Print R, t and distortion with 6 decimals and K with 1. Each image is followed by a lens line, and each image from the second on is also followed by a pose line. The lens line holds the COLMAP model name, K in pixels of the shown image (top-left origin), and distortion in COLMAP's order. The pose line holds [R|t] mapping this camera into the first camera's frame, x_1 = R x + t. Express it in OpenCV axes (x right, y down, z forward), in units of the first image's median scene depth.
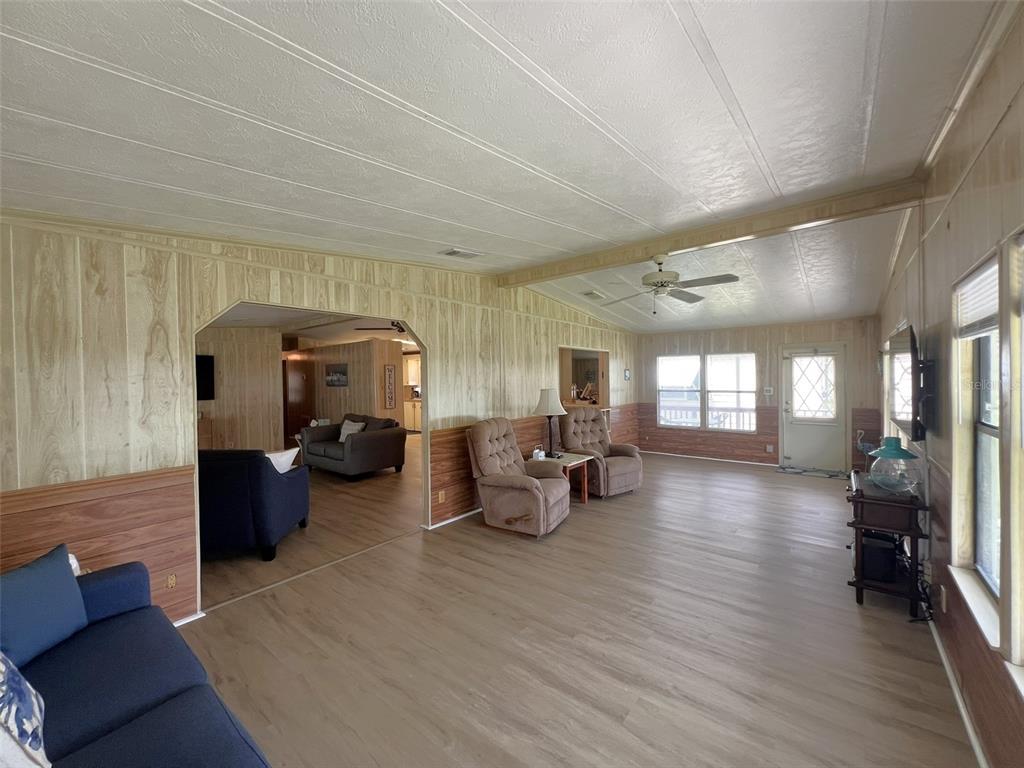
lens RADIAL K [[409.6, 0, 511.0], [0, 409.6, 381.4], [0, 0, 1]] dist [-0.005487, 0.000628]
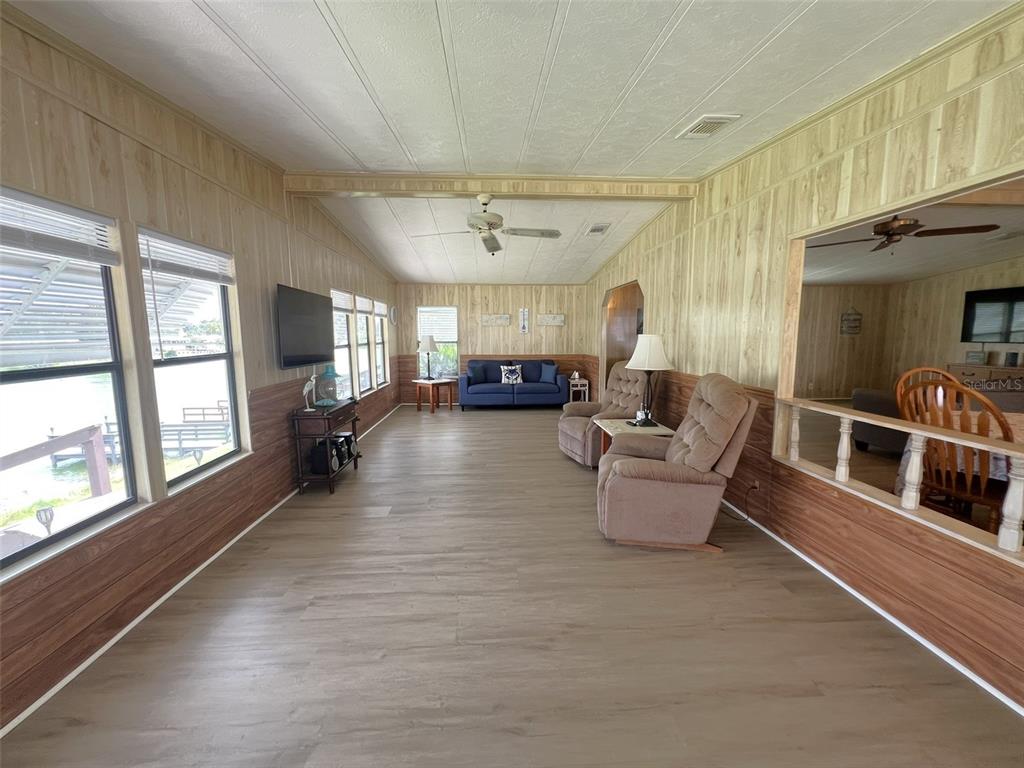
lens RADIAL K [[409.6, 0, 513.4], [0, 409.6, 382.9], [0, 0, 1]] dist [-0.005487, 0.000628]
pose [[-0.735501, 0.101659, -0.669853, 0.761960], [0.015193, 0.990905, 0.133701, 0.003576], [0.677353, 0.088160, -0.730357, 1.352490]]
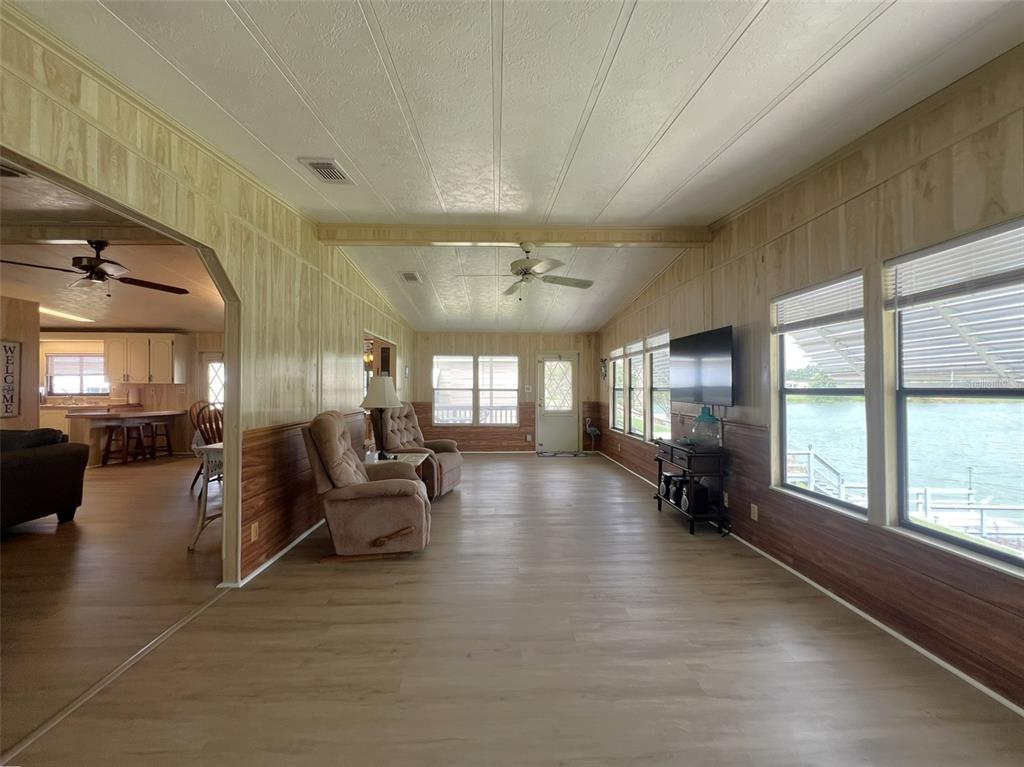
lens RADIAL K [[409.6, 0, 509.6], [0, 409.6, 381.3], [0, 0, 1]] dist [-0.005487, 0.000628]
pose [[0.752706, 0.024712, 0.657892, -0.252043], [-0.007256, 0.999546, -0.029244, 0.048873], [-0.658316, 0.017239, 0.752544, 0.201645]]
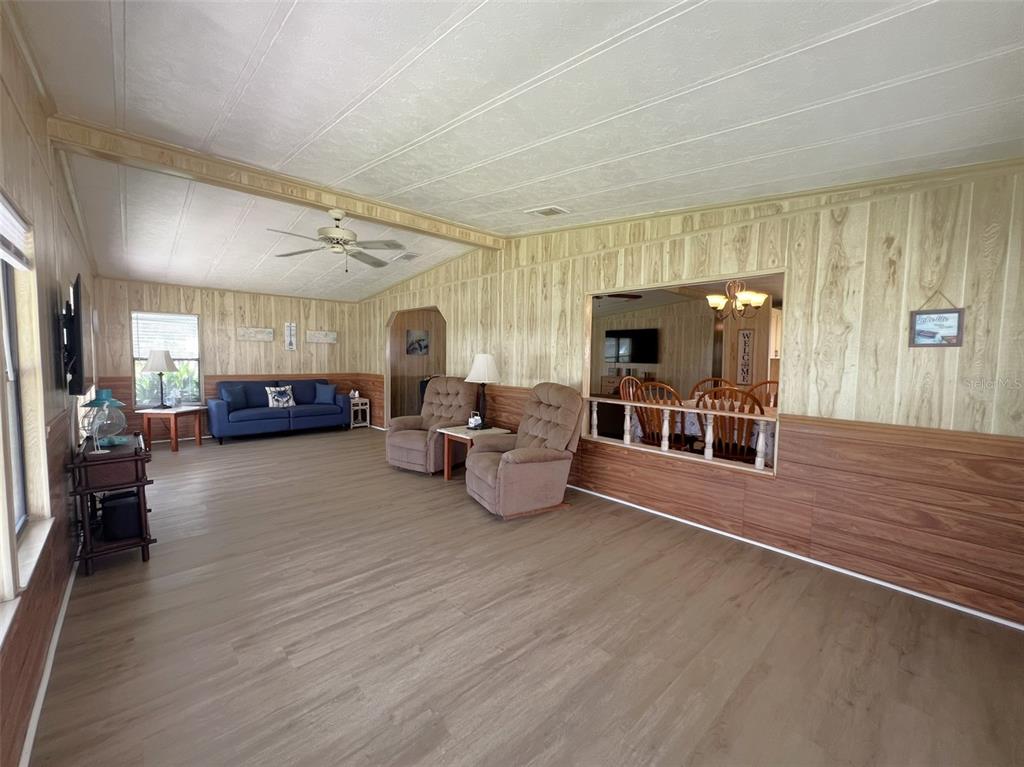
lens RADIAL K [[409.6, 0, 516.7], [0, 409.6, 384.5], [0, 0, 1]] dist [-0.005487, 0.000628]
pose [[-0.139060, 0.086594, -0.986491, 0.964636], [-0.015677, 0.995852, 0.089626, 0.003670], [0.990160, 0.027928, -0.137125, 1.177749]]
